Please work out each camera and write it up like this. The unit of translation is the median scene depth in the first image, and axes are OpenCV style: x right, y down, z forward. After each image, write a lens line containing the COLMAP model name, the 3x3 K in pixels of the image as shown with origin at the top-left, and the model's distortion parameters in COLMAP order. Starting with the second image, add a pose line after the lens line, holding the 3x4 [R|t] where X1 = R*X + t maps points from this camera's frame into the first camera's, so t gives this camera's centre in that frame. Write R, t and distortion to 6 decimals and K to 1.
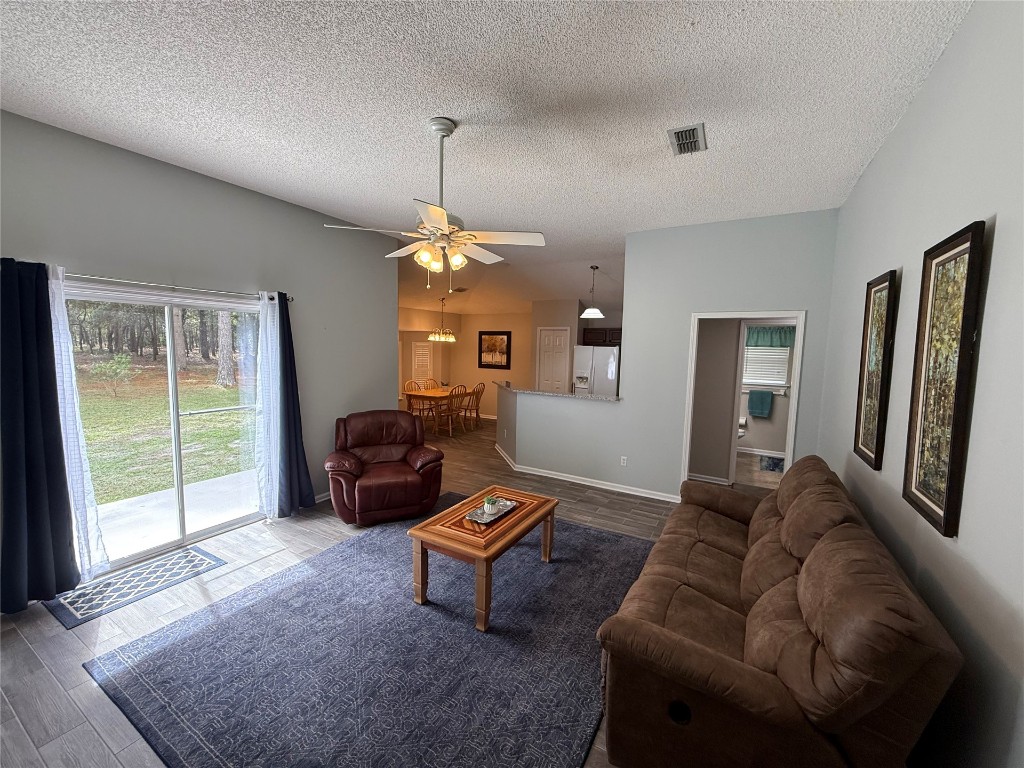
lens RADIAL K [[407.4, 0, 510.5], [0, 407.4, 383.8], [0, 0, 1]] dist [-0.000196, 0.000274]
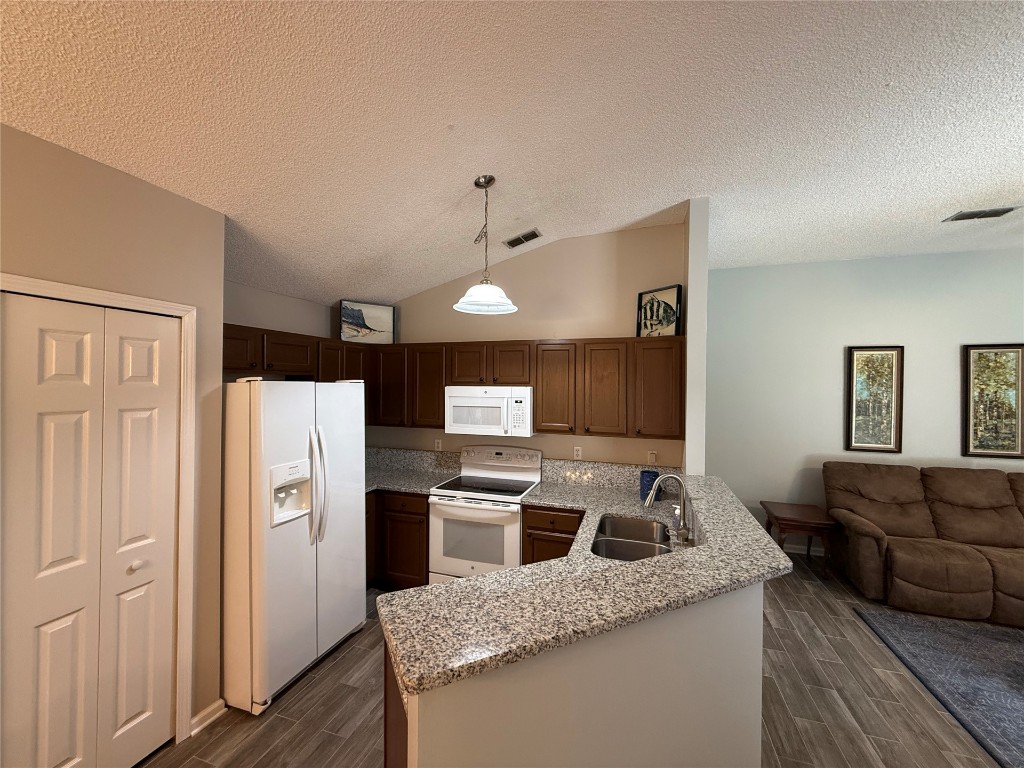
lens RADIAL K [[407.4, 0, 510.5], [0, 407.4, 383.8], [0, 0, 1]] dist [-0.000196, 0.000274]
pose [[-0.206104, -0.022864, 0.978263, -0.124035], [0.077313, 0.996221, 0.039572, -0.072733], [-0.975471, 0.083788, -0.203557, 0.726439]]
